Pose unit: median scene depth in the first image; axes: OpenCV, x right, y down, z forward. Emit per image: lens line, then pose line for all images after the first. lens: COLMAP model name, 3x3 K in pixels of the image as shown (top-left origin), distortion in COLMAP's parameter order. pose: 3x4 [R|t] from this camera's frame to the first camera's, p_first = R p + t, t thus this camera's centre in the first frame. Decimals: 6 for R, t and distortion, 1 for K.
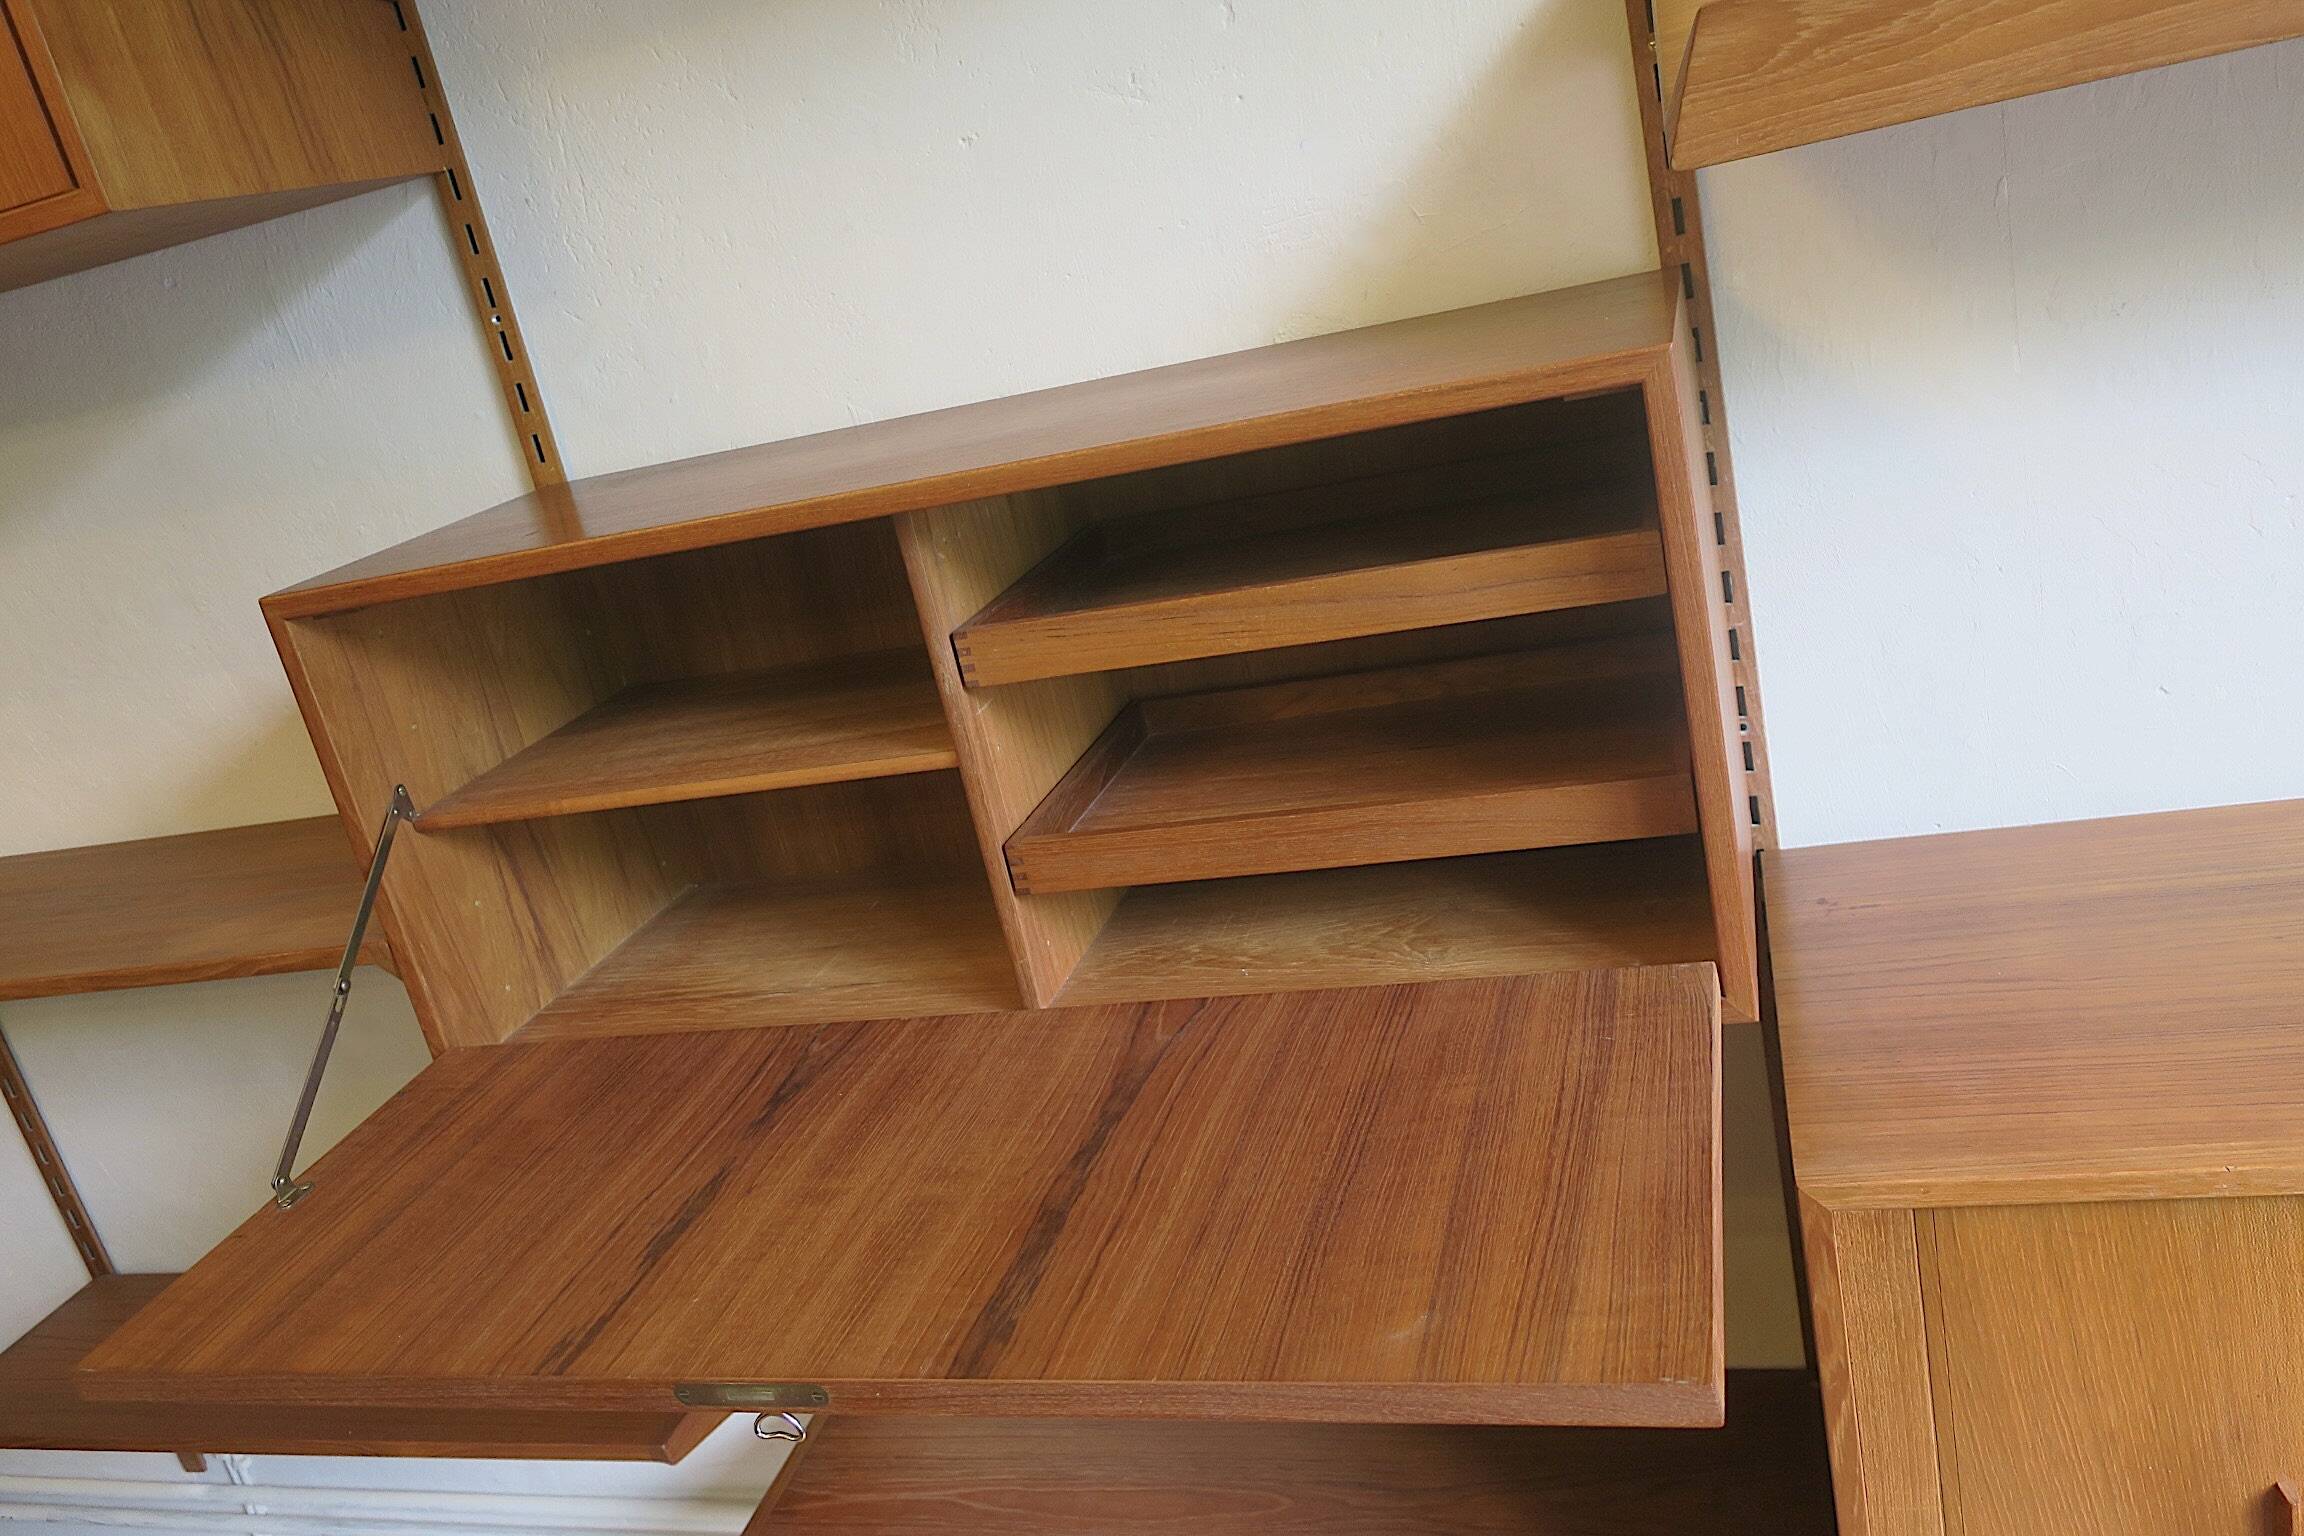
lens RADIAL K [[1814.4, 0, 1152.0], [0, 1814.4, 768.0], [0, 0, 1]] dist [-0.001822, 0.006086]
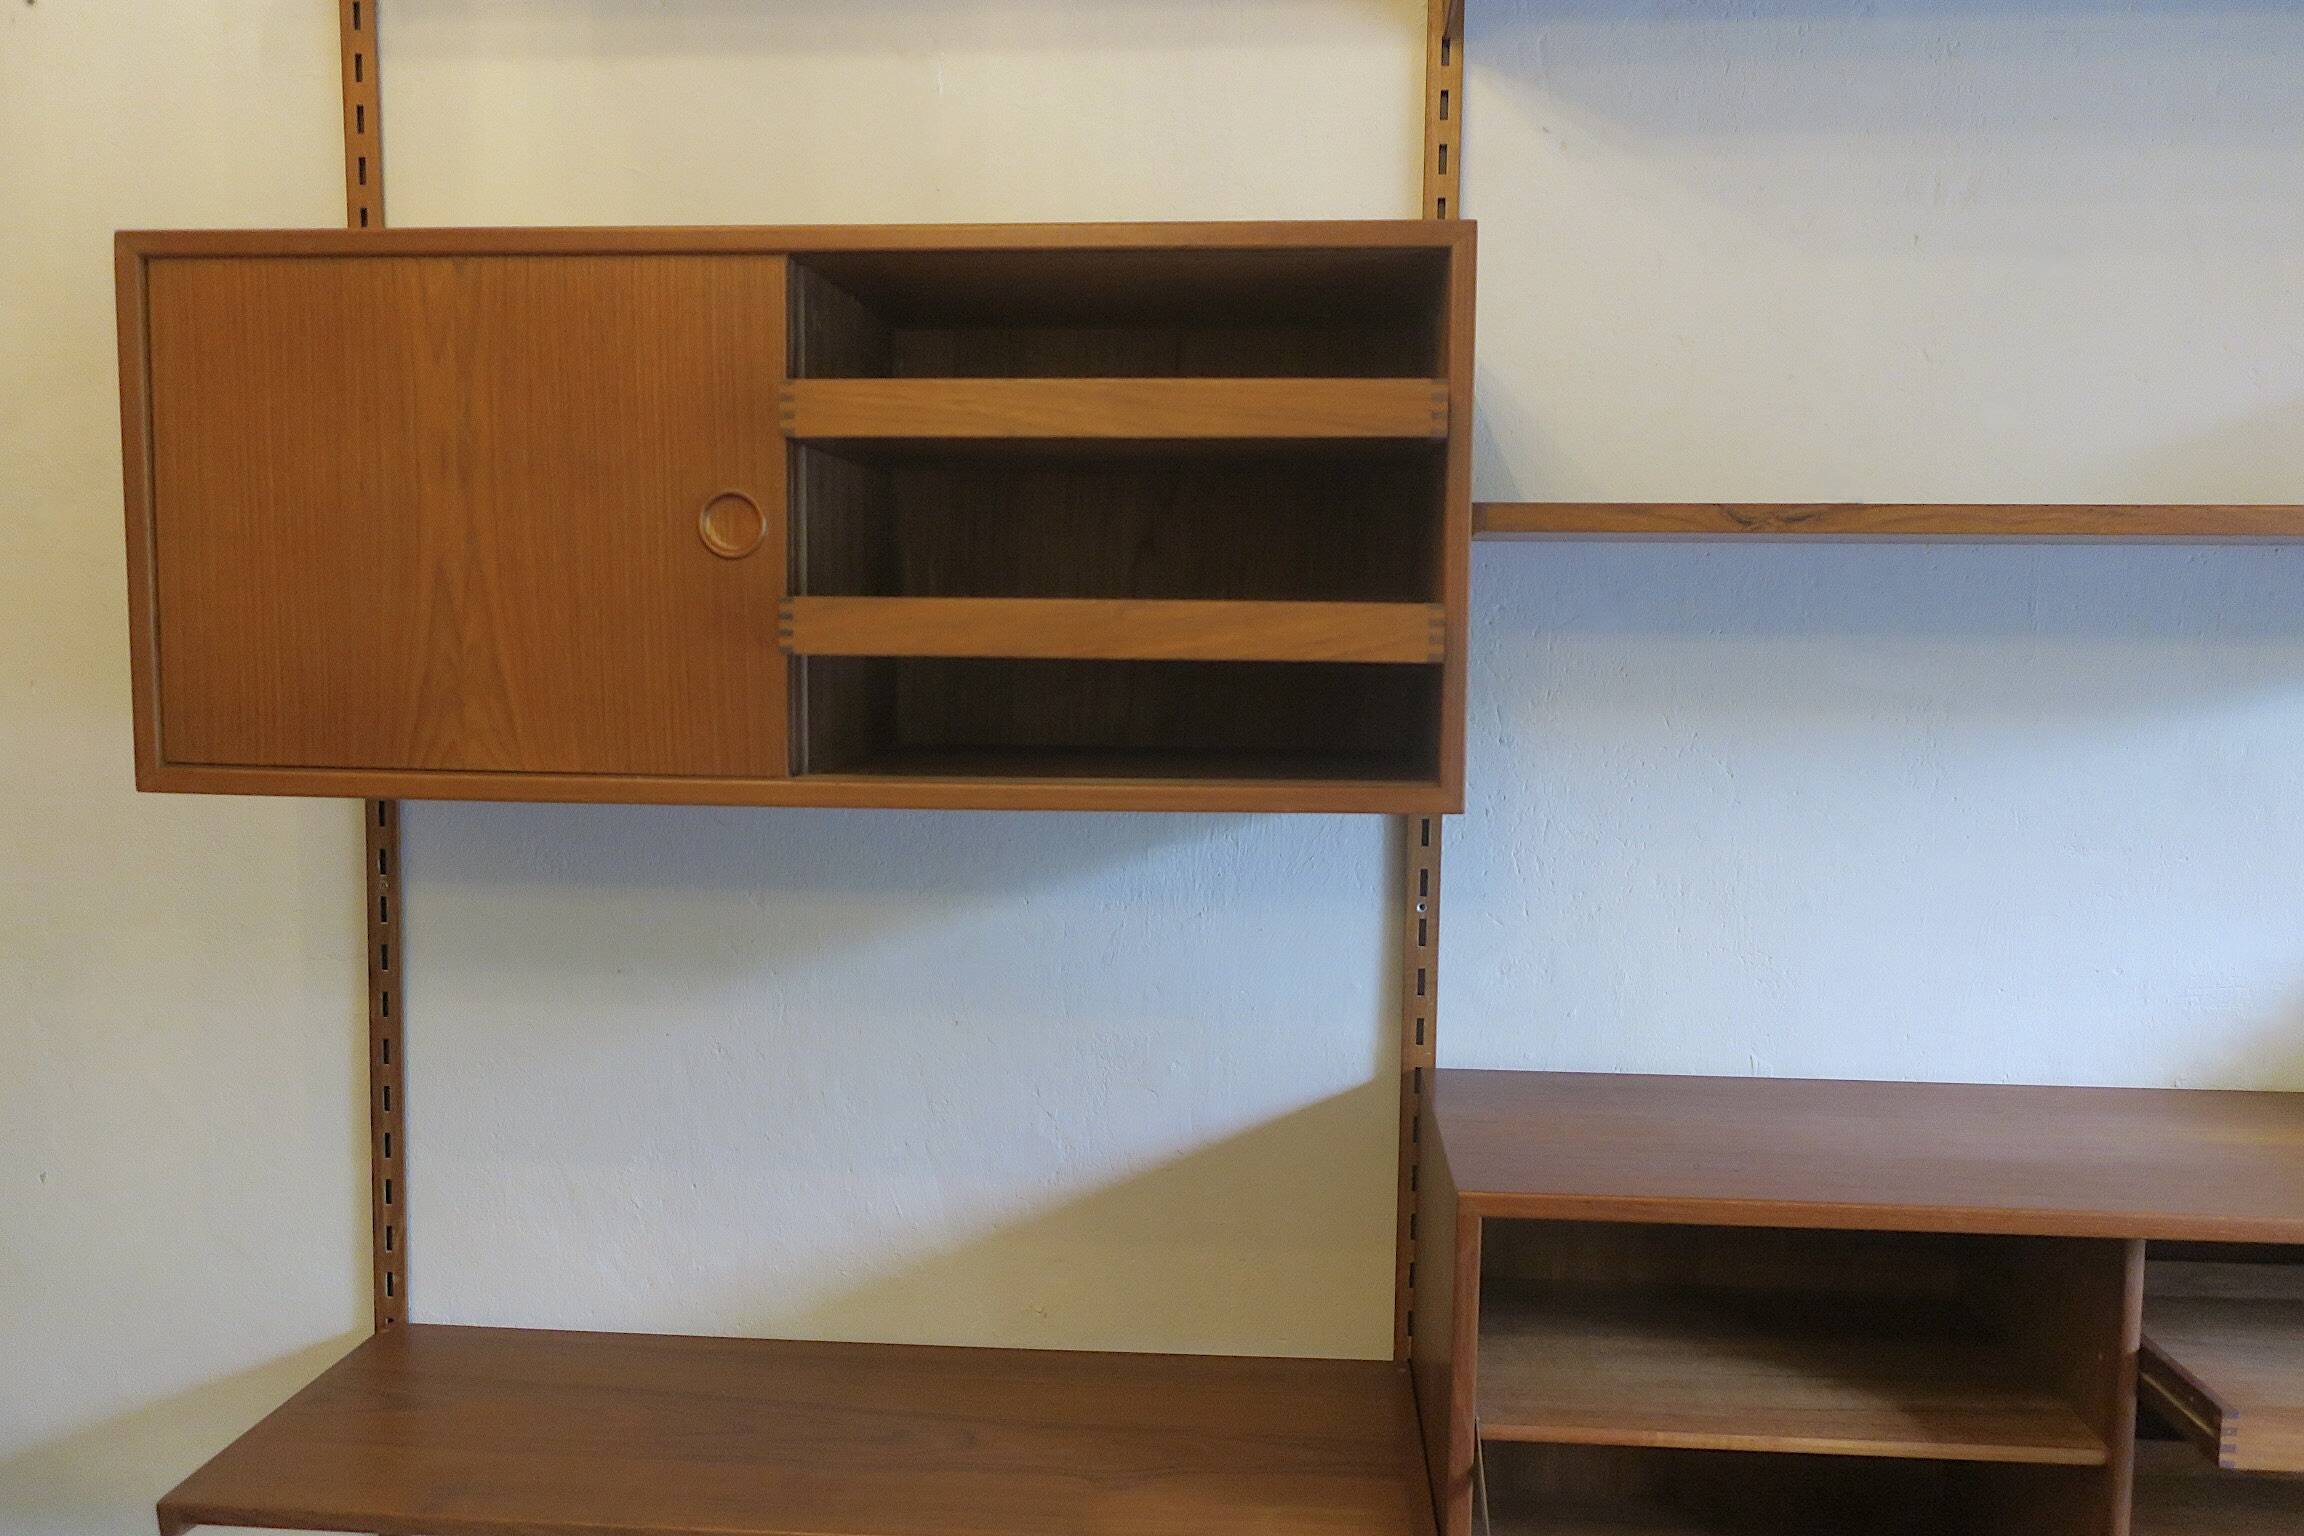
lens RADIAL K [[1814.4, 0, 1152.0], [0, 1814.4, 768.0], [0, 0, 1]] dist [-0.001822, 0.006086]
pose [[0.951936, 0.210748, 0.222267, -0.924376], [-0.144559, 0.948882, -0.280581, -0.009066], [-0.270037, 0.234965, 0.933741, 0.056000]]
